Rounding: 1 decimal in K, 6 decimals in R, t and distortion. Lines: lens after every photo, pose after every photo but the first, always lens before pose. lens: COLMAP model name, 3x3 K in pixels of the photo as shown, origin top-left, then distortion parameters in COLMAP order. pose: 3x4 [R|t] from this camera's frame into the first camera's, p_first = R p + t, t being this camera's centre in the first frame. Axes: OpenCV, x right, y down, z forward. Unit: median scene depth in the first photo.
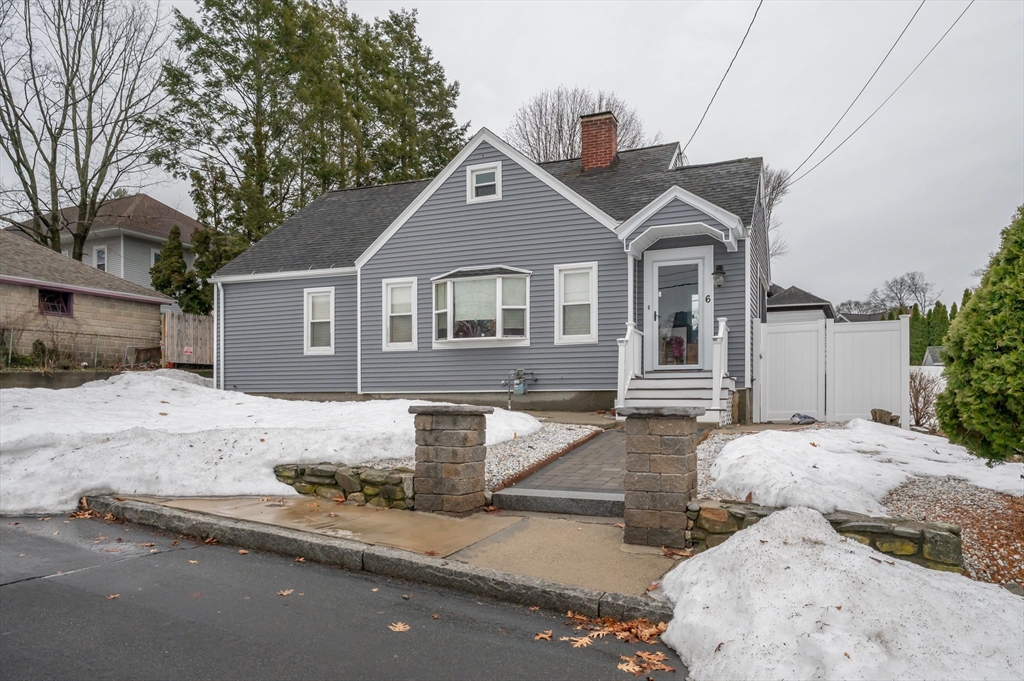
lens RADIAL K [[711.1, 0, 527.9], [0, 711.1, 382.9], [0, 0, 1]] dist [0.003057, -0.005027]
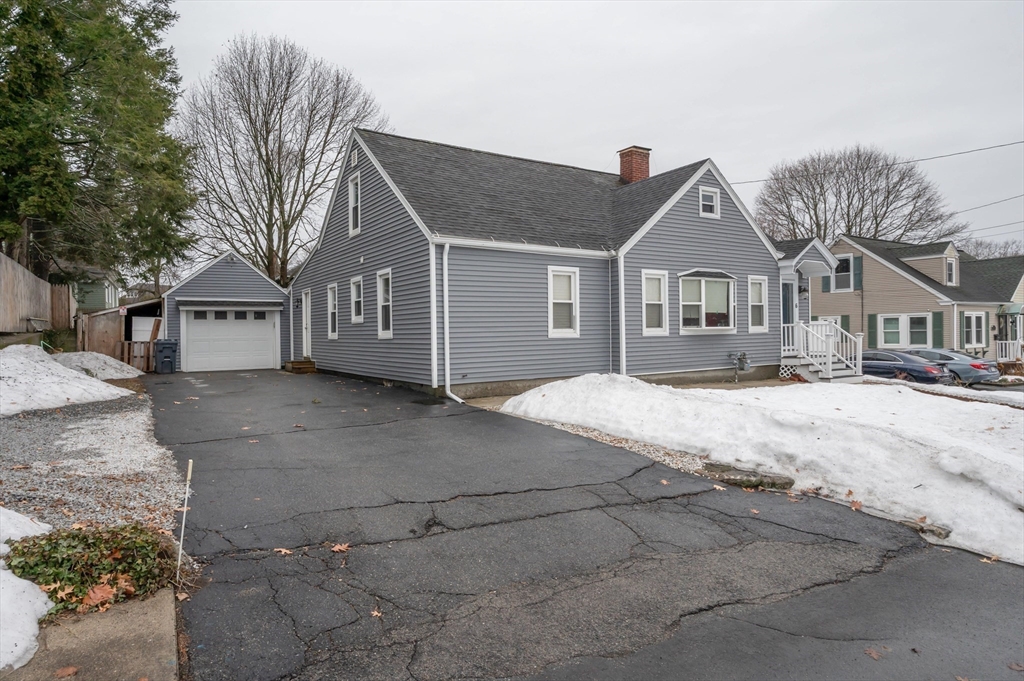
lens RADIAL K [[598.5, 0, 510.1], [0, 598.5, 337.7], [0, 0, 1]] dist [-0.003560, -0.000263]
pose [[0.569109, -0.012650, 0.822164, -1.136191], [-0.006768, 0.999776, 0.020067, -0.062283], [-0.822234, -0.016985, 0.568896, 0.688345]]
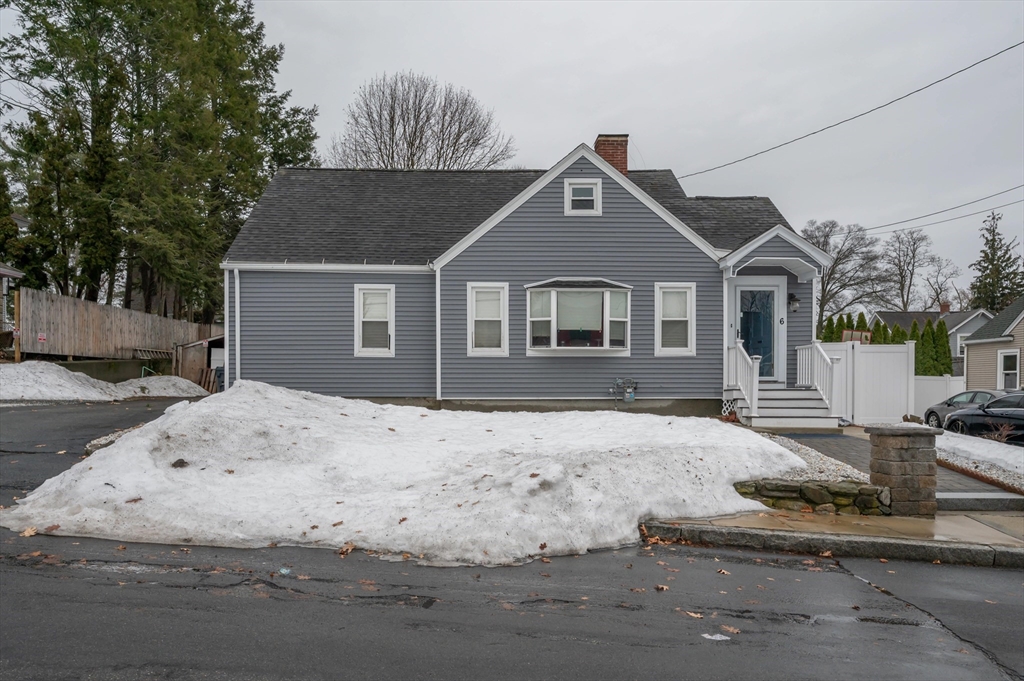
lens RADIAL K [[728.9, 0, 505.5], [0, 728.9, 384.1], [0, 0, 1]] dist [0.003149, 0.001606]
pose [[0.916813, 0.006227, 0.399268, -0.589891], [-0.014071, 0.999761, 0.016719, -0.025145], [-0.399068, -0.020946, 0.916682, 0.066258]]
